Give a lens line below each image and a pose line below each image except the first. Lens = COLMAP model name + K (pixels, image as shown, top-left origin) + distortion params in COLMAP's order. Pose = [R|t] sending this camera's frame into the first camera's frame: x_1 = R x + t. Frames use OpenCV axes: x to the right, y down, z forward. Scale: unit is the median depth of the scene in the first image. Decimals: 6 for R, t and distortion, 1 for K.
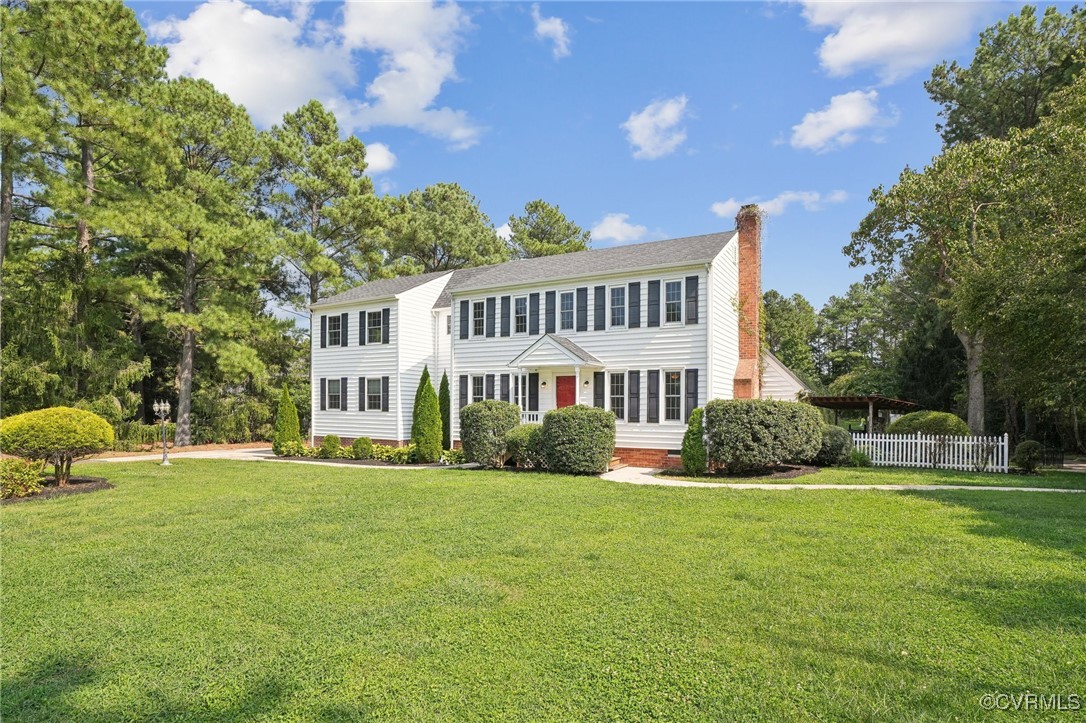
lens RADIAL K [[514.2, 0, 543.0], [0, 514.2, 361.5], [0, 0, 1]] dist [0.000604, -0.000035]
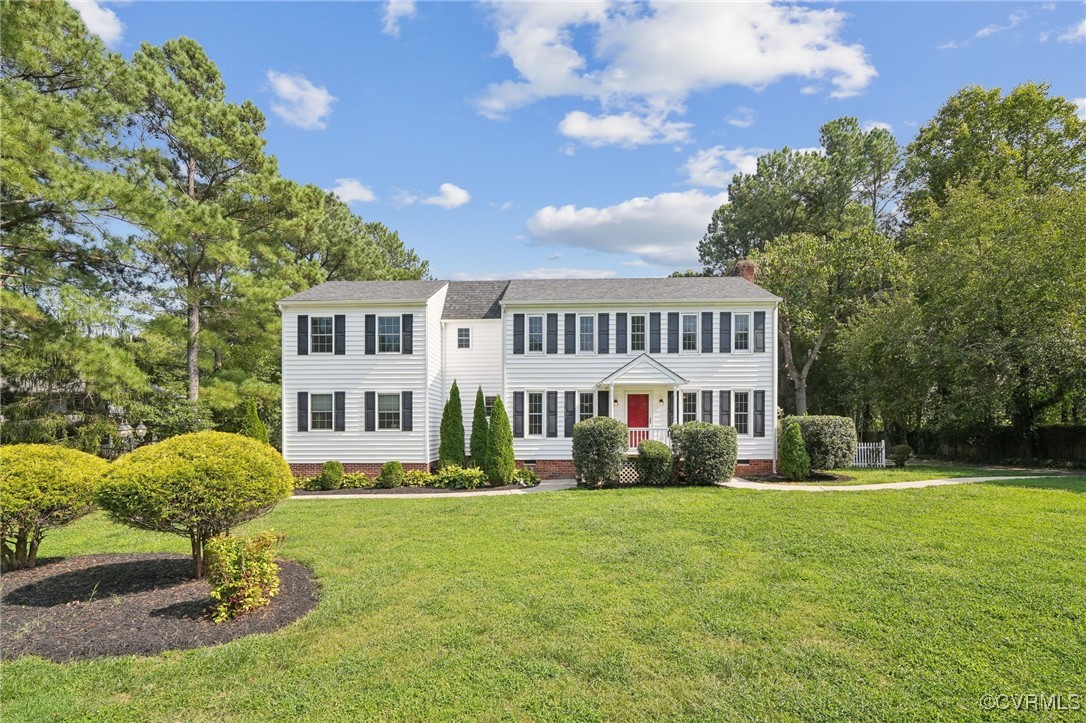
lens RADIAL K [[442.5, 0, 525.3], [0, 442.5, 387.3], [0, 0, 1]] dist [0.059315, -0.000351]
pose [[0.895564, 0.026450, 0.444146, -0.475889], [-0.028839, 0.999583, -0.001377, 0.017930], [-0.443997, -0.011575, 0.895953, 0.233977]]
